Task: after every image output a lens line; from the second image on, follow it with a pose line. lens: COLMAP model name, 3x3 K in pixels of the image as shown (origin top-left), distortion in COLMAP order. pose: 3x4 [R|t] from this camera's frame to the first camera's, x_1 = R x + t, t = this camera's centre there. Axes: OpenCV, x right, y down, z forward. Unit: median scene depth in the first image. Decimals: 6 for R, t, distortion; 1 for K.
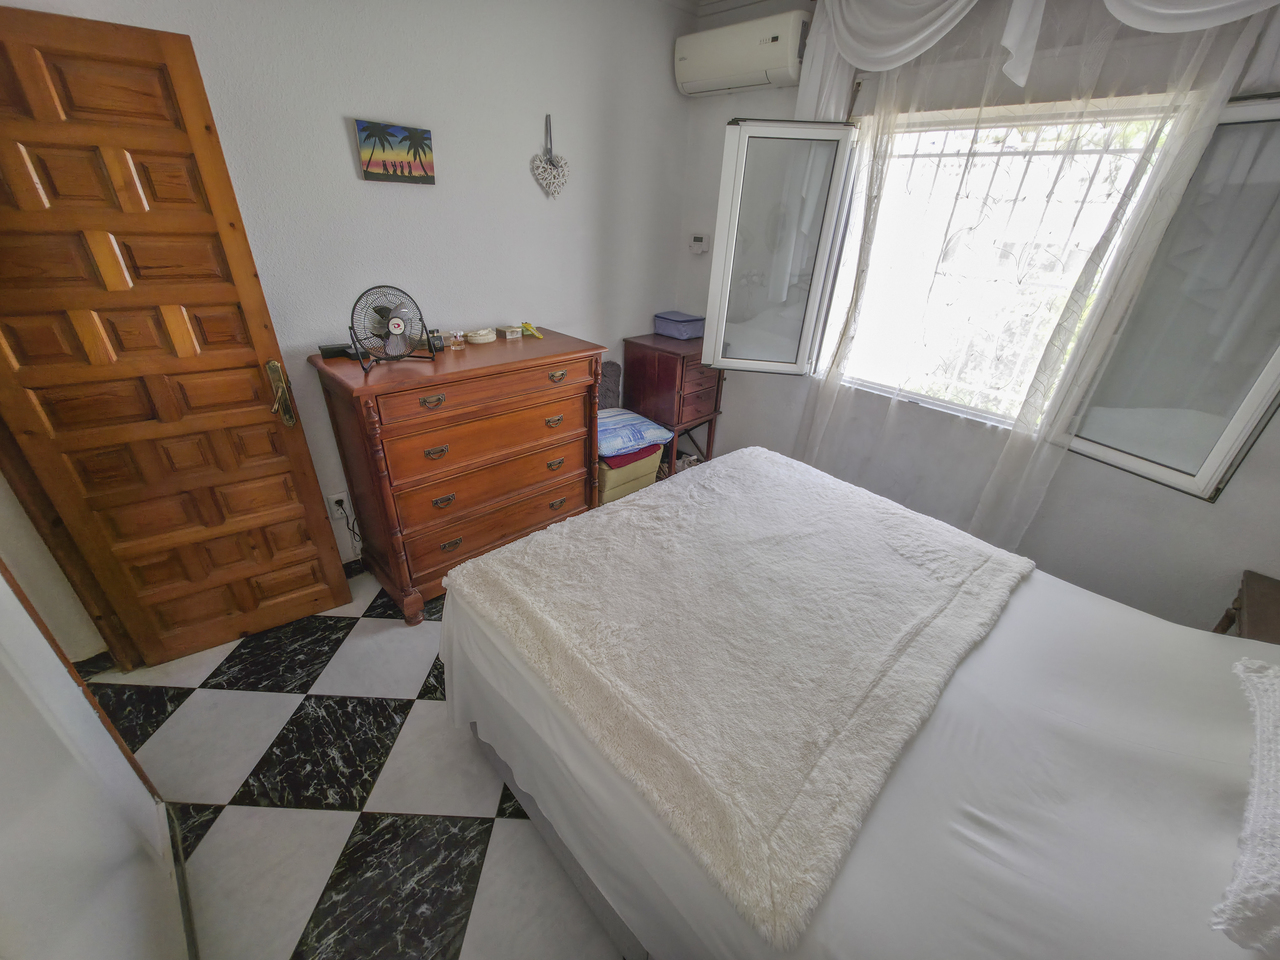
lens RADIAL K [[514.1, 0, 640.9], [0, 514.1, 487.8], [0, 0, 1]] dist [-0.000979, -0.000252]
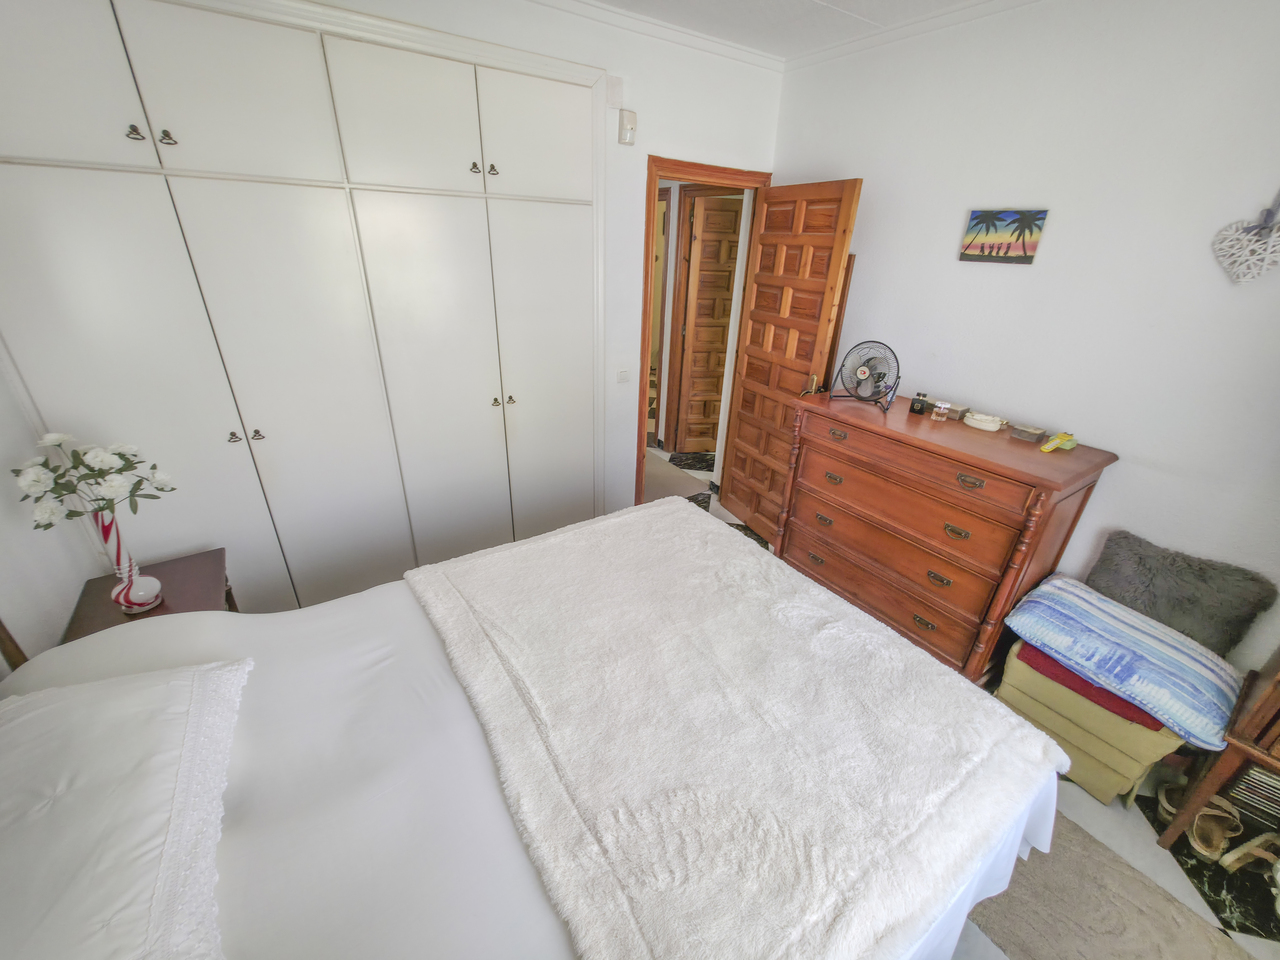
lens RADIAL K [[514.1, 0, 640.9], [0, 514.1, 487.8], [0, 0, 1]] dist [-0.000979, -0.000252]
pose [[-0.170697, 0.381453, -0.908491, 0.785206], [-0.507055, 0.756559, 0.412932, -0.328769], [0.844841, 0.531142, 0.064275, 0.593851]]
